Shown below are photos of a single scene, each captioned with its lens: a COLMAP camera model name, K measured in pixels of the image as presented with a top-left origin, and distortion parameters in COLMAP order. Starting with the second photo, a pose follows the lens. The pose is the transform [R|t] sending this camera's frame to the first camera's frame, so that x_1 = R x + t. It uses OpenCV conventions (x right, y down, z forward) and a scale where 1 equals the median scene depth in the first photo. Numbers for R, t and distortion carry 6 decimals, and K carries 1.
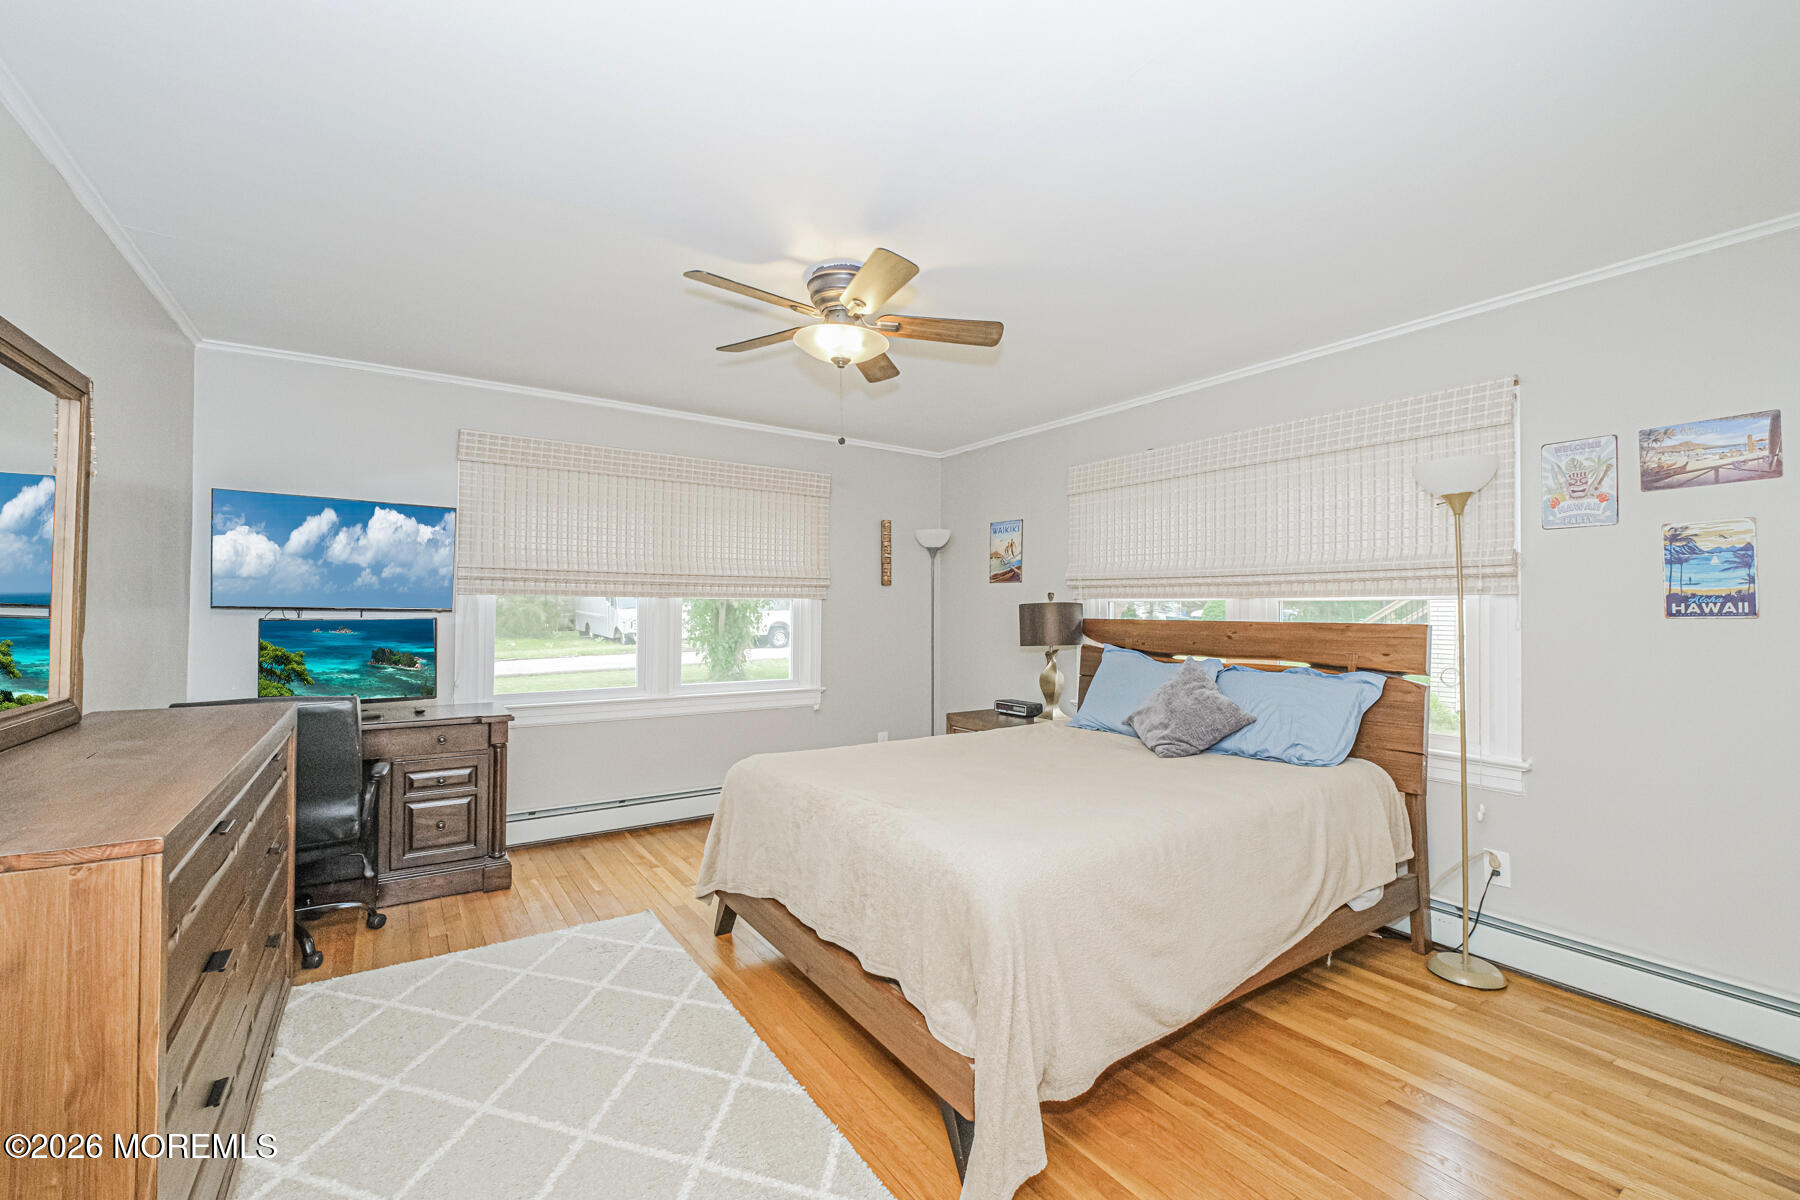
lens RADIAL K [[749.8, 0, 902.1], [0, 749.8, 601.1], [0, 0, 1]] dist [-0.002670, -0.000183]
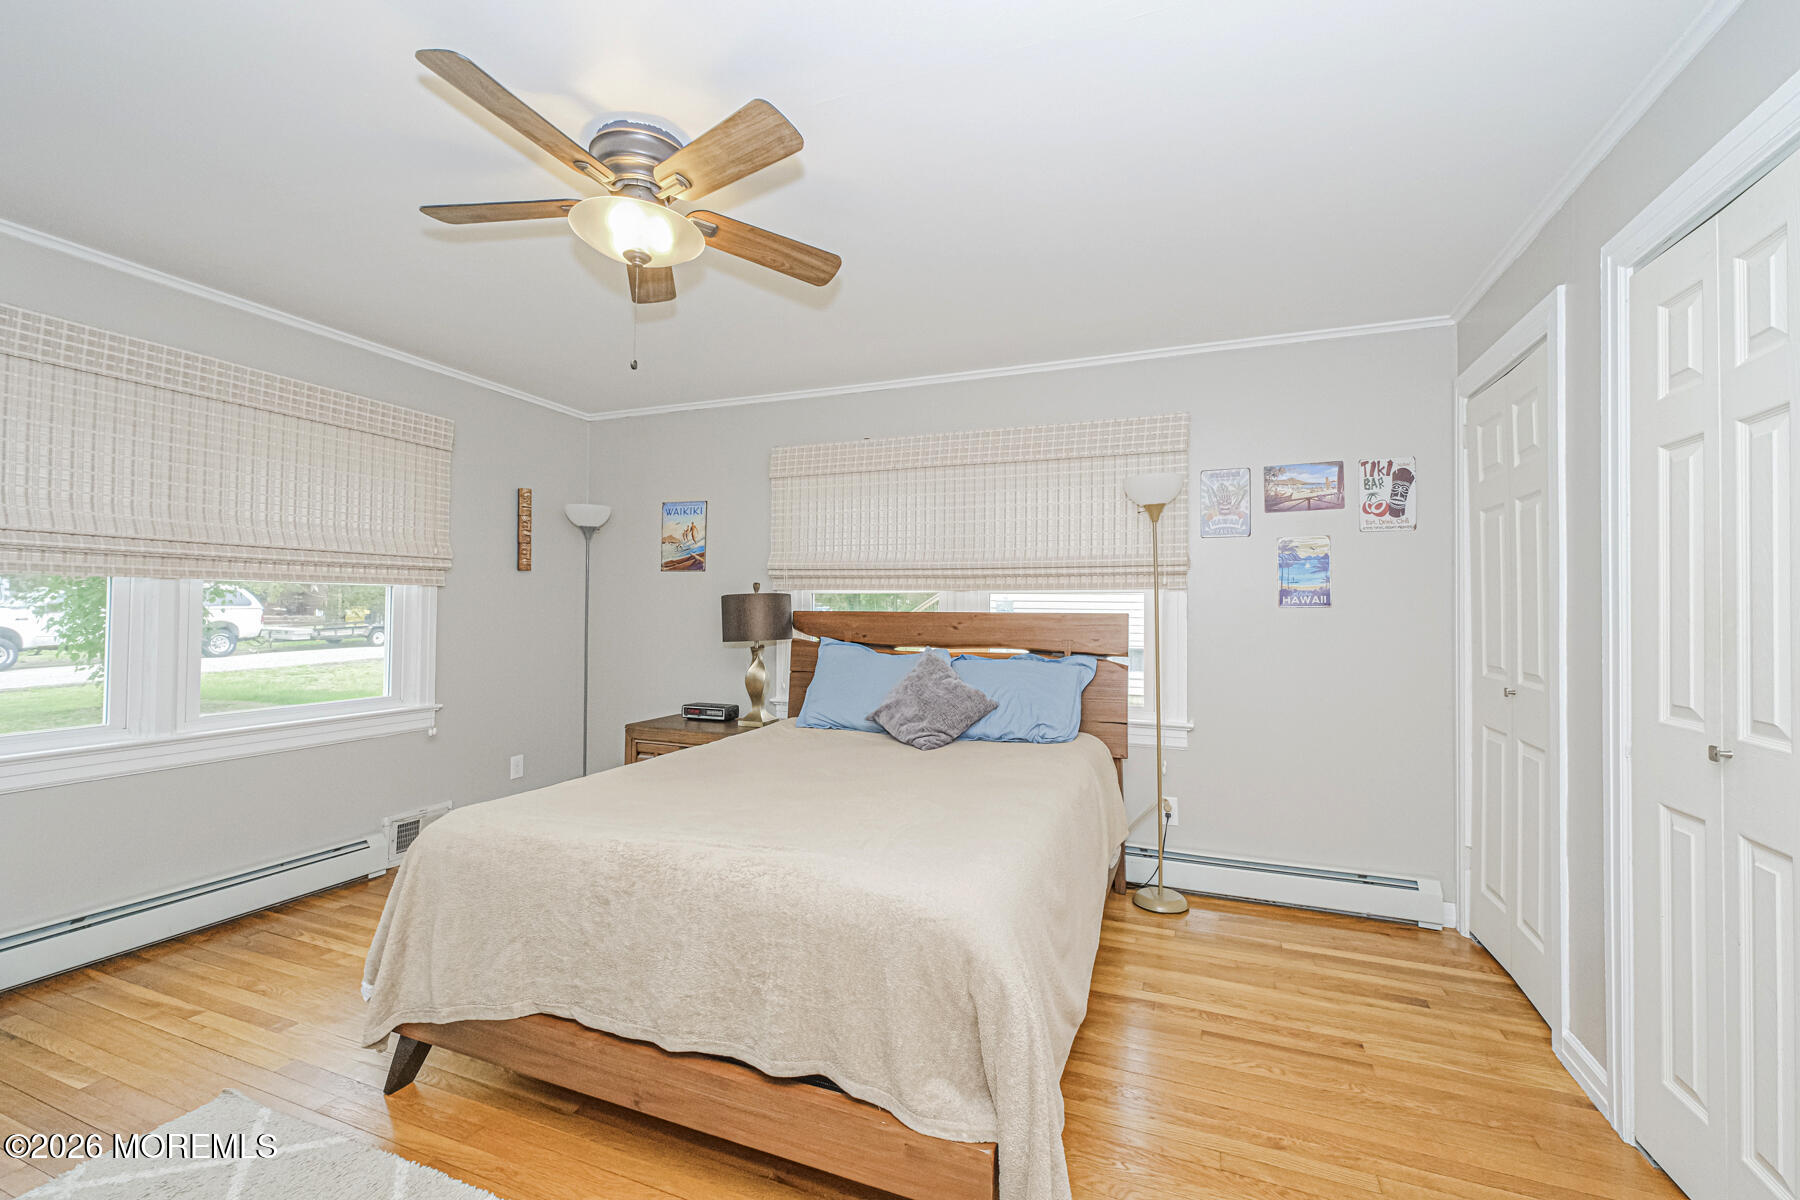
lens RADIAL K [[749.8, 0, 902.1], [0, 749.8, 601.1], [0, 0, 1]] dist [-0.002670, -0.000183]
pose [[0.827966, 0.006115, 0.560745, -0.231538], [-0.008278, 0.999965, 0.001319, 0.011690], [-0.560717, -0.005734, 0.827987, 0.200808]]
